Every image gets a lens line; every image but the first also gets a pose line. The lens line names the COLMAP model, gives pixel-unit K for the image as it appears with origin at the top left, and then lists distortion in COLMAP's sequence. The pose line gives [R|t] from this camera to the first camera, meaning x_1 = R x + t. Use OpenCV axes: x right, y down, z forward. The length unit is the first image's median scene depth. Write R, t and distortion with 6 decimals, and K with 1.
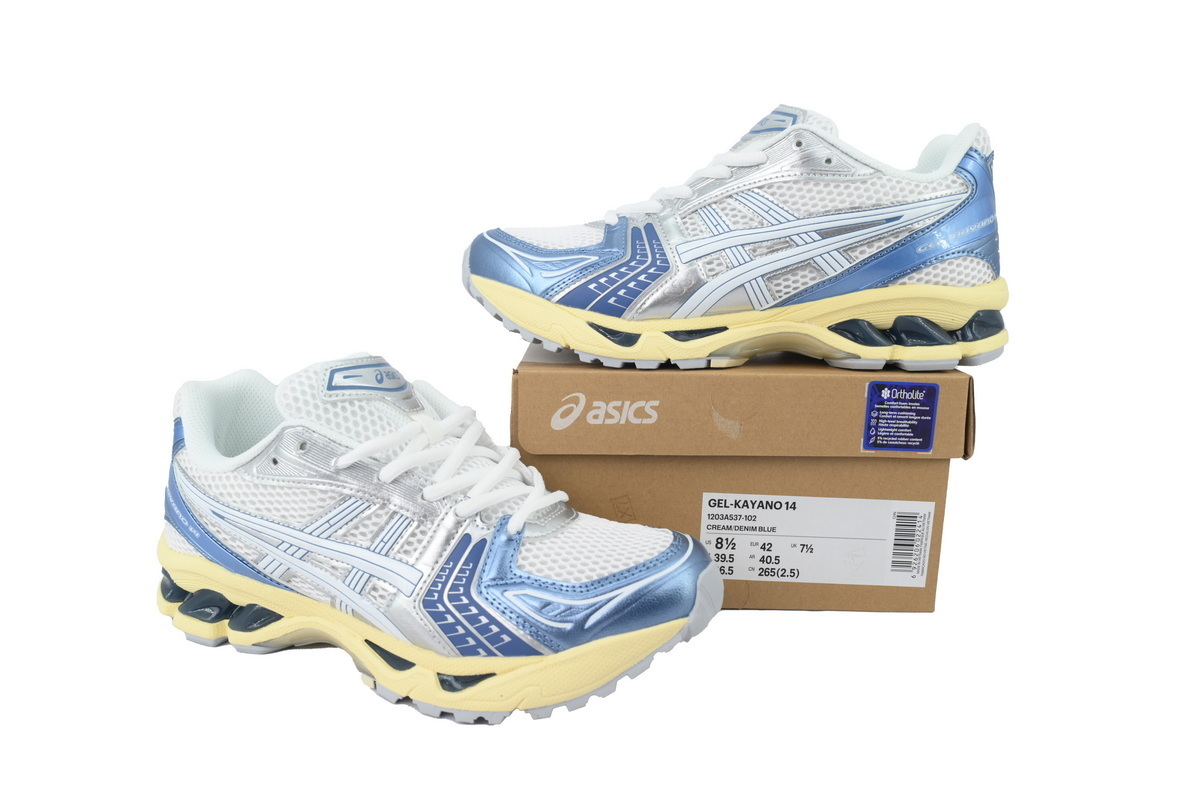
lens RADIAL K [[867.8, 0, 600.0], [0, 867.8, 400.0], [0, 0, 1]] dist [0.002246, 0.003048]
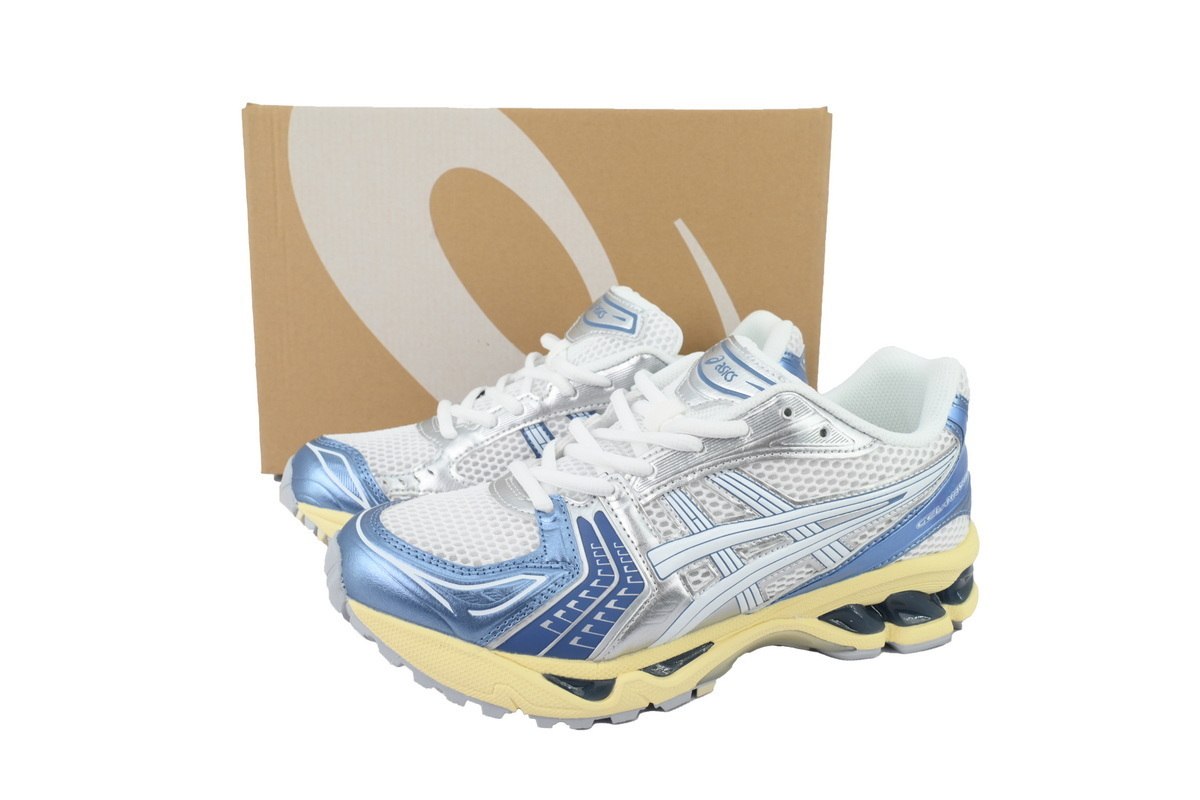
lens RADIAL K [[867.8, 0, 600.0], [0, 867.8, 400.0], [0, 0, 1]] dist [0.002246, 0.003048]
pose [[0.934613, -0.090478, 0.343967, -0.201320], [0.065092, 0.994280, 0.084676, -0.379258], [-0.349660, -0.056750, 0.935156, 0.313971]]
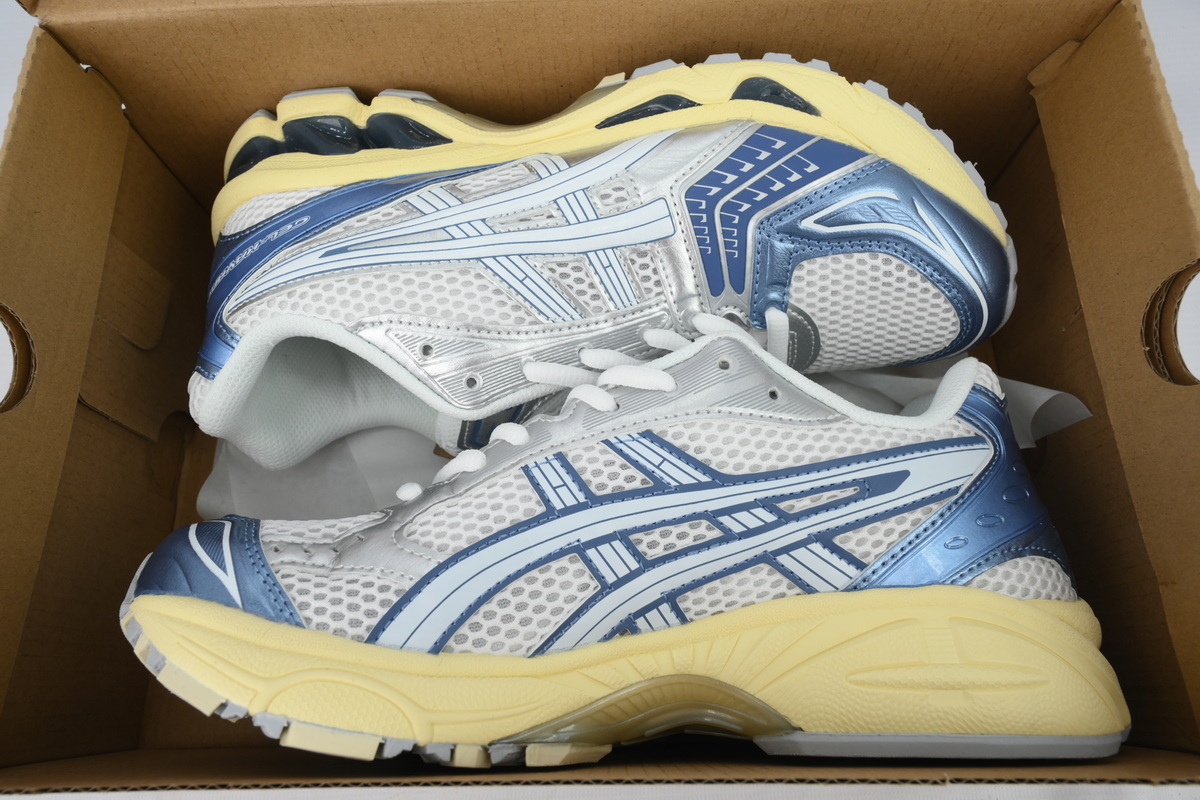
lens RADIAL K [[758.2, 0, 600.0], [0, 758.2, 400.0], [0, 0, 1]] dist [0.017134, -0.000308]
pose [[-0.986388, 0.003527, 0.164395, 0.051551], [0.041311, -0.962389, 0.268517, -0.441706], [0.159158, 0.271653, 0.949143, 0.512687]]
